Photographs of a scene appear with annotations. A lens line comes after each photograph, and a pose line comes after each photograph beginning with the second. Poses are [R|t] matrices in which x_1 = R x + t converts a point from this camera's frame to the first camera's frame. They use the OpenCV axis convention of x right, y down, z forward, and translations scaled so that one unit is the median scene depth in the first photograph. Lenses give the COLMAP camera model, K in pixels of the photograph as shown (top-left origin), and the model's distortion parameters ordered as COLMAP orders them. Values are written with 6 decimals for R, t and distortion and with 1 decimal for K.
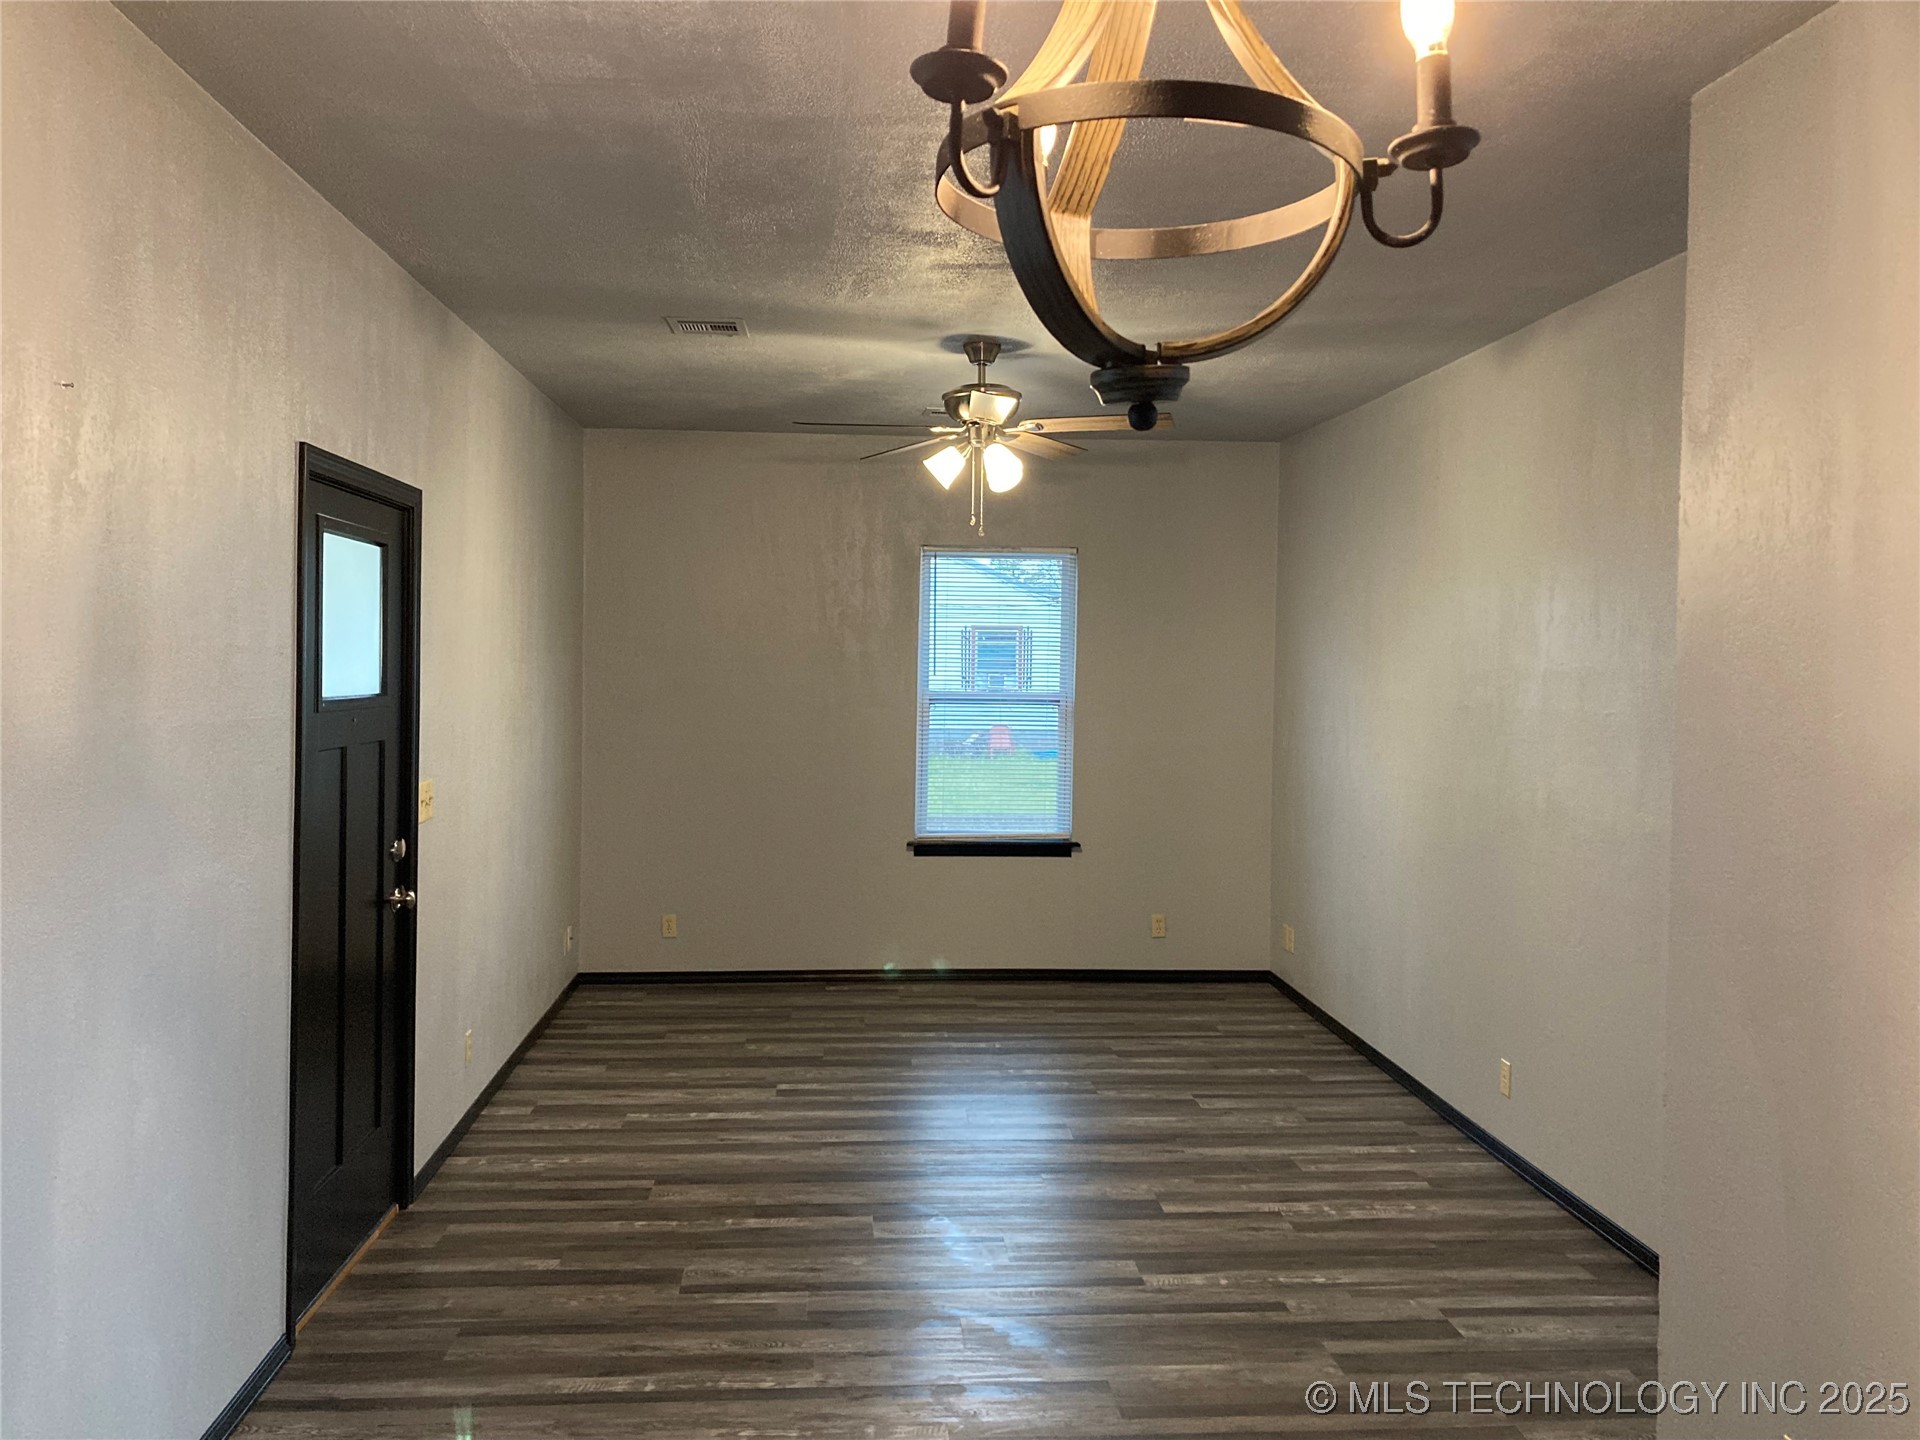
lens RADIAL K [[1575.3, 0, 964.4], [0, 1575.3, 702.6], [0, 0, 1]] dist [0.034444, -0.017999]
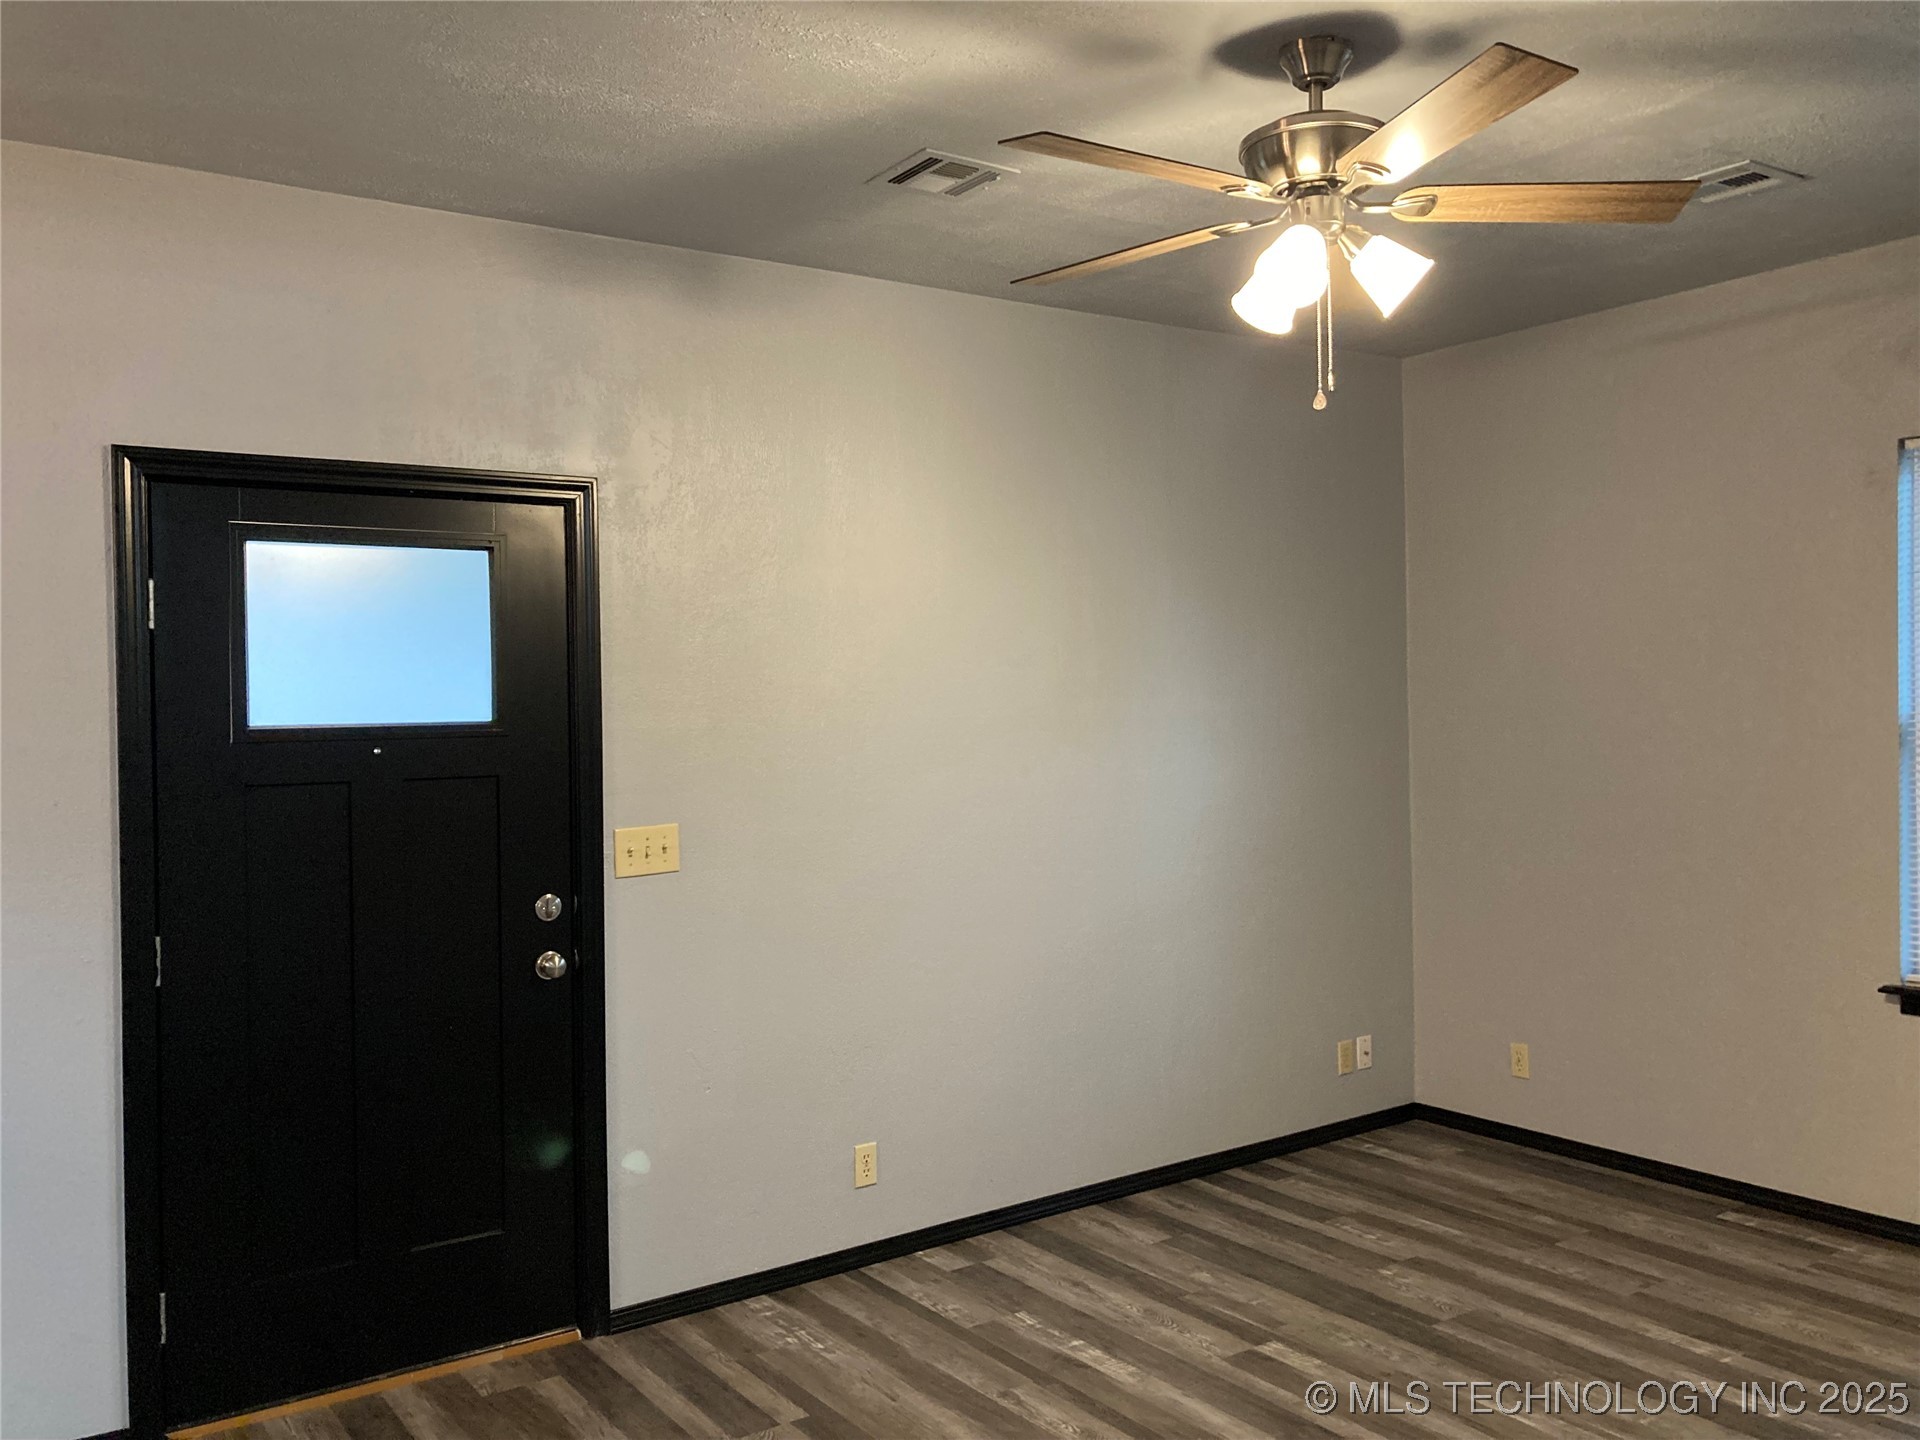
lens RADIAL K [[1575.3, 0, 964.4], [0, 1575.3, 702.6], [0, 0, 1]] dist [0.034444, -0.017999]
pose [[0.509705, -0.023739, -0.860022, 0.421347], [0.001873, 0.999648, -0.026483, 0.006262], [0.860347, 0.011887, 0.509569, 0.660158]]
